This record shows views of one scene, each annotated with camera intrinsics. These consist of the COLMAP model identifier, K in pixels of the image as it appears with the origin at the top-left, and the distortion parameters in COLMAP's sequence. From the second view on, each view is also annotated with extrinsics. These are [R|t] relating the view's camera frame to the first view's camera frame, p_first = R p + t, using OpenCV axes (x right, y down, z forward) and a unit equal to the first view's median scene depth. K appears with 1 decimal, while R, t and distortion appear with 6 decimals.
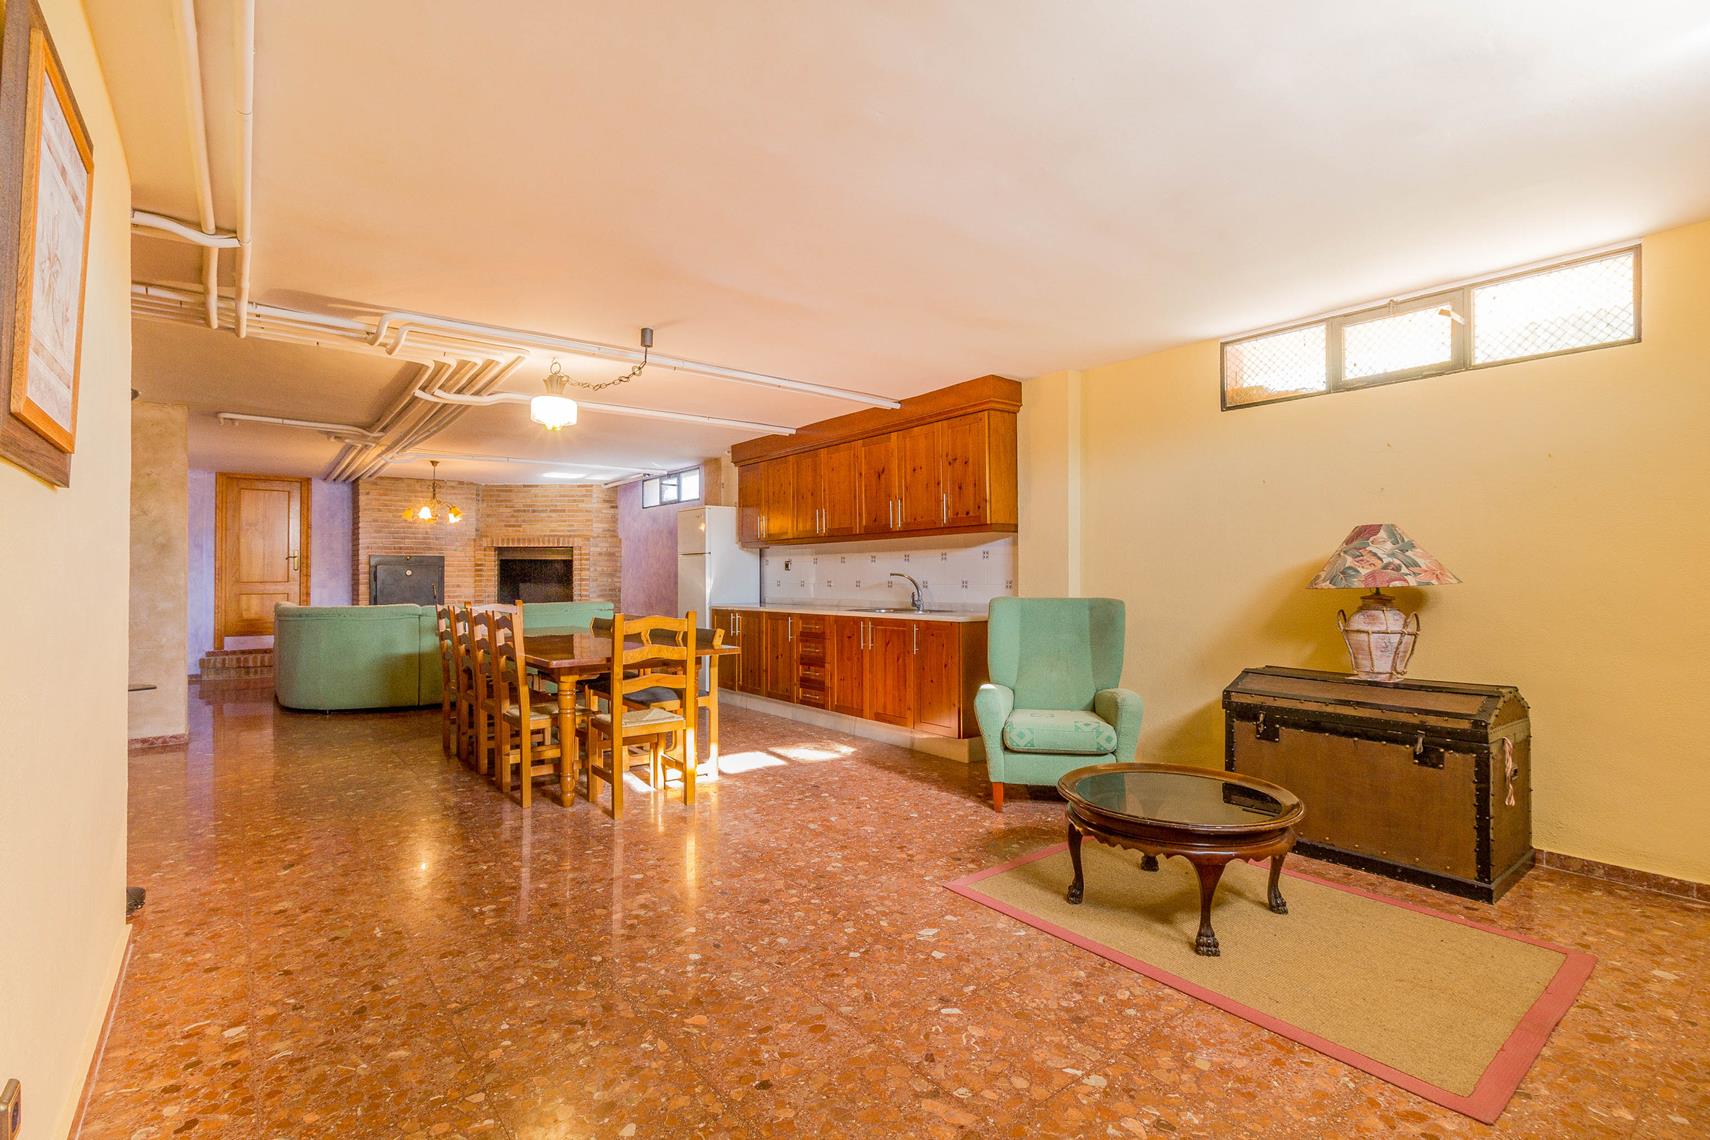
lens RADIAL K [[797.7, 0, 859.6], [0, 797.7, 569.5], [0, 0, 1]] dist [-0.001670, 0.000821]
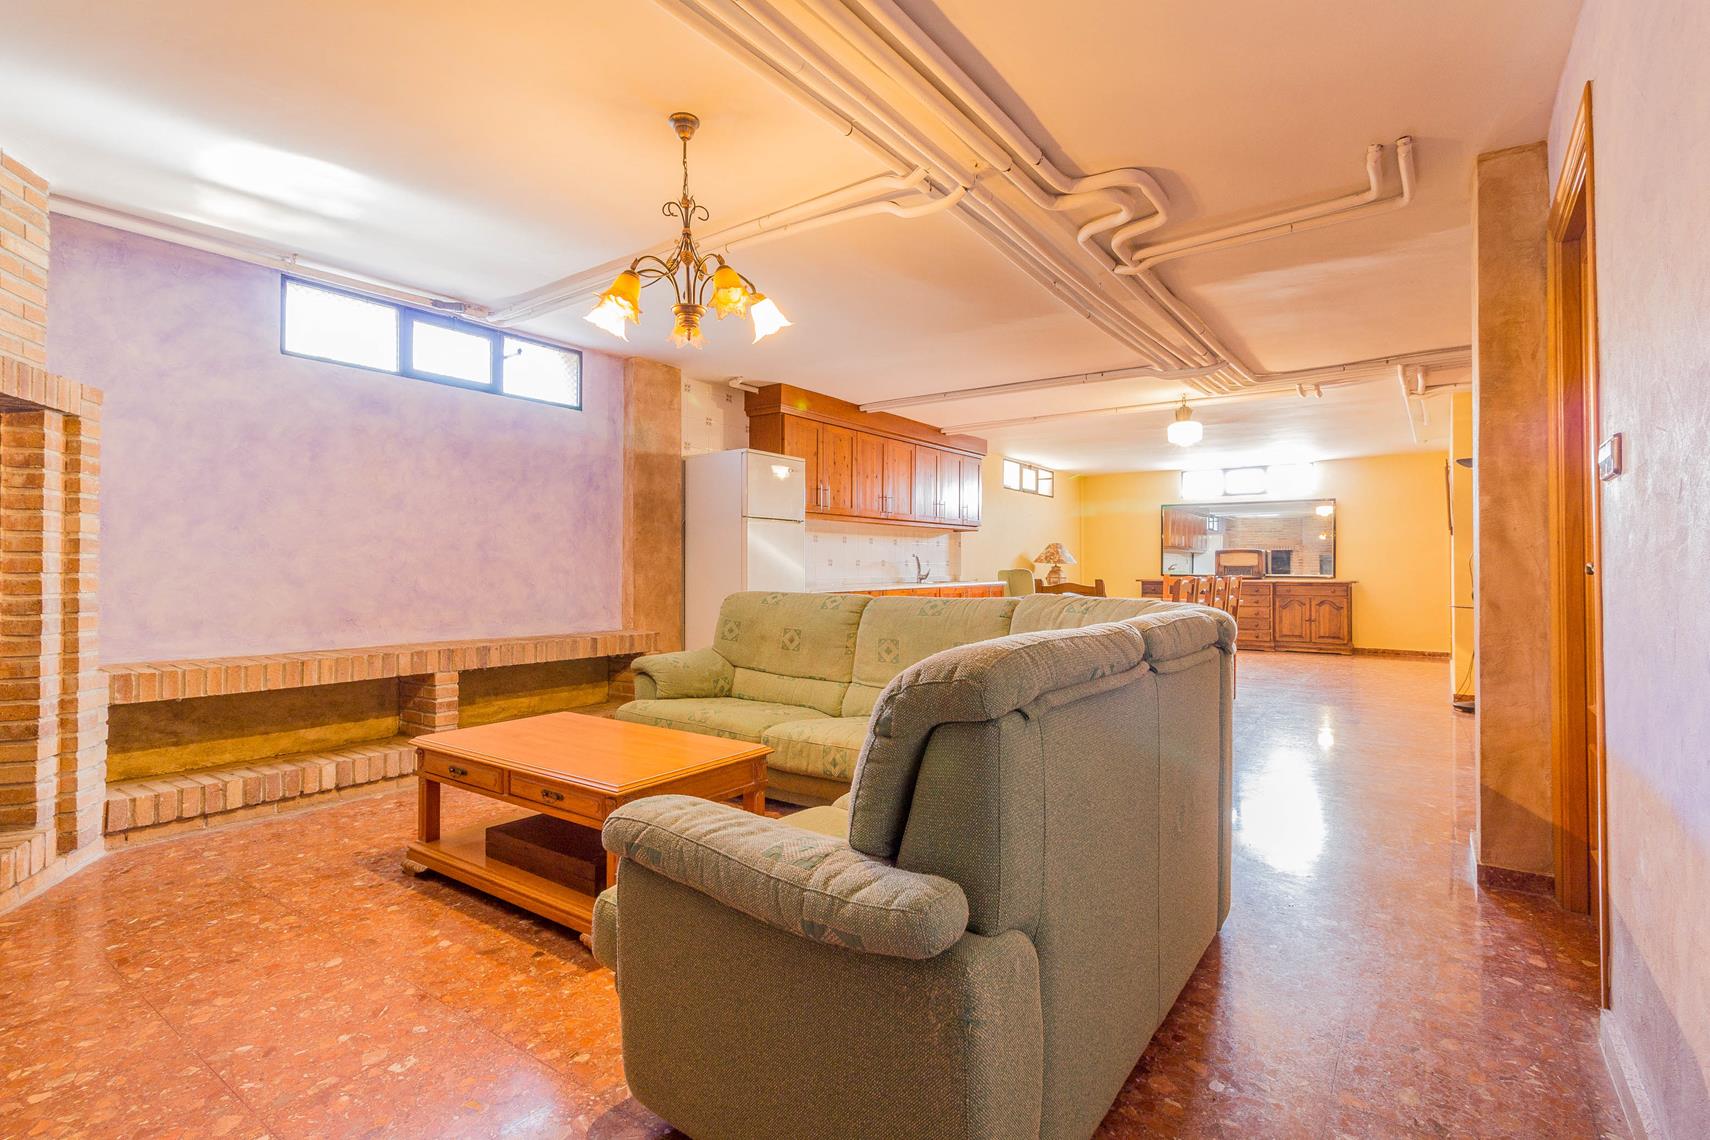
lens RADIAL K [[797.7, 0, 864.2], [0, 797.7, 560.8], [0, 0, 1]] dist [-0.001670, 0.000821]
pose [[-0.280150, -0.001468, 0.959955, -0.795996], [-0.019501, 0.999801, -0.004162, 0.014956], [-0.959758, -0.019886, -0.280123, 0.974745]]
